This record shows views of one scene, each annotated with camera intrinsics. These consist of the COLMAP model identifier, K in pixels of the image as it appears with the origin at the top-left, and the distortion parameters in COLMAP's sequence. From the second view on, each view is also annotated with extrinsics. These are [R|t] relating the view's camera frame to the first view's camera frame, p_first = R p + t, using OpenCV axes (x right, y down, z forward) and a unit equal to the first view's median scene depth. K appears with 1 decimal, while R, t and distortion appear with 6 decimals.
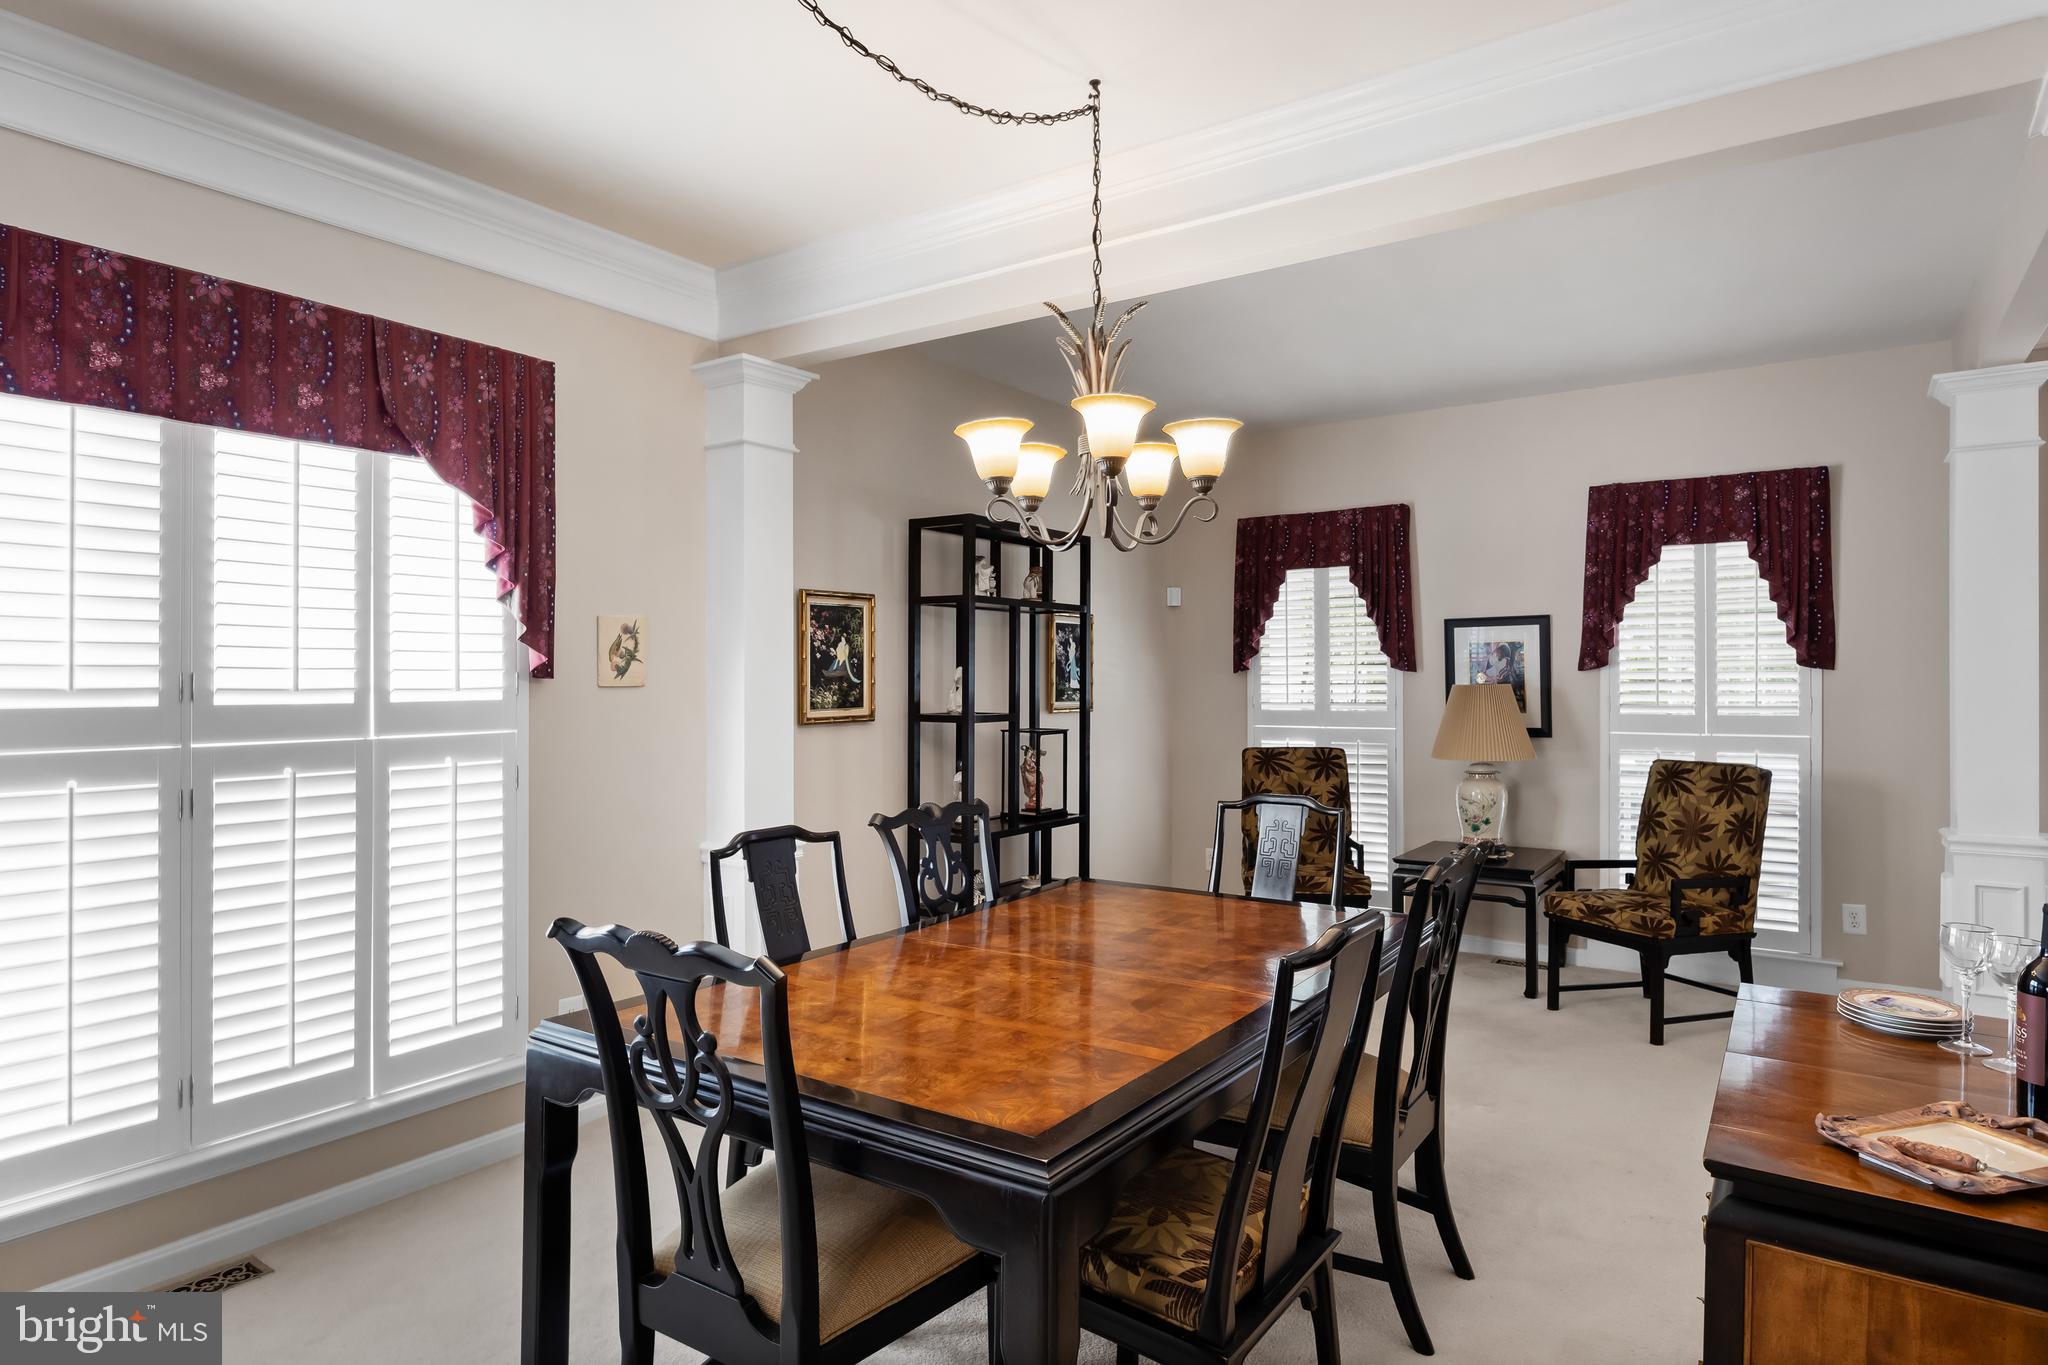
lens RADIAL K [[1155.5, 0, 1018.8], [0, 1155.5, 676.2], [0, 0, 1]] dist [0.002889, -0.000318]
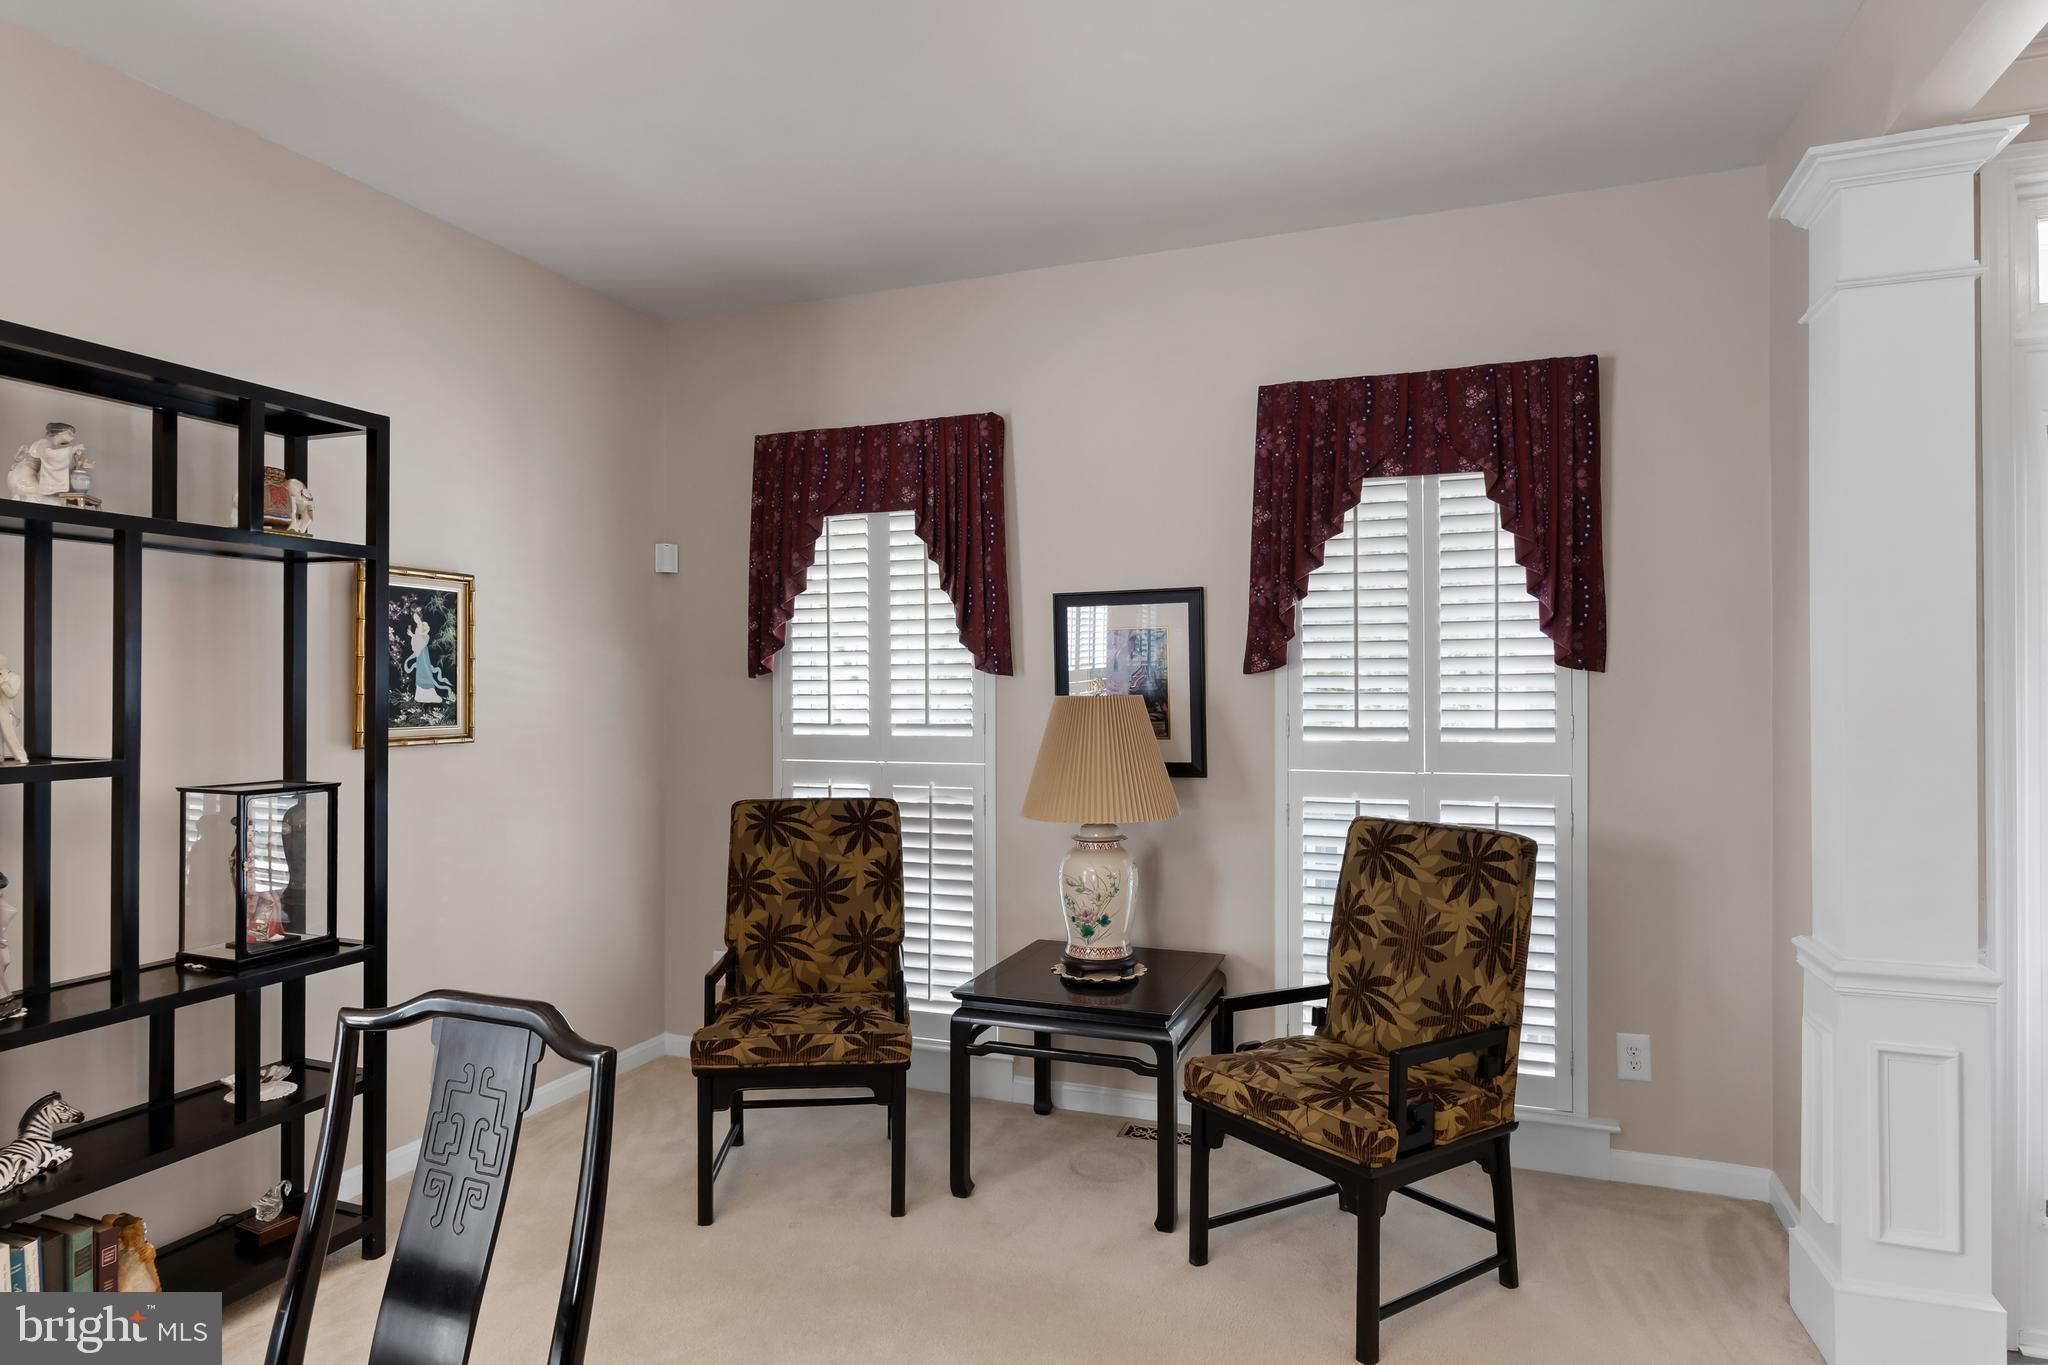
lens RADIAL K [[1155.5, 0, 1018.8], [0, 1155.5, 676.2], [0, 0, 1]] dist [0.002889, -0.000318]
pose [[0.971163, 0.002535, 0.238401, 0.218458], [-0.000552, 0.999965, -0.008387, 0.002084], [-0.238414, 0.008013, 0.971131, 0.423737]]
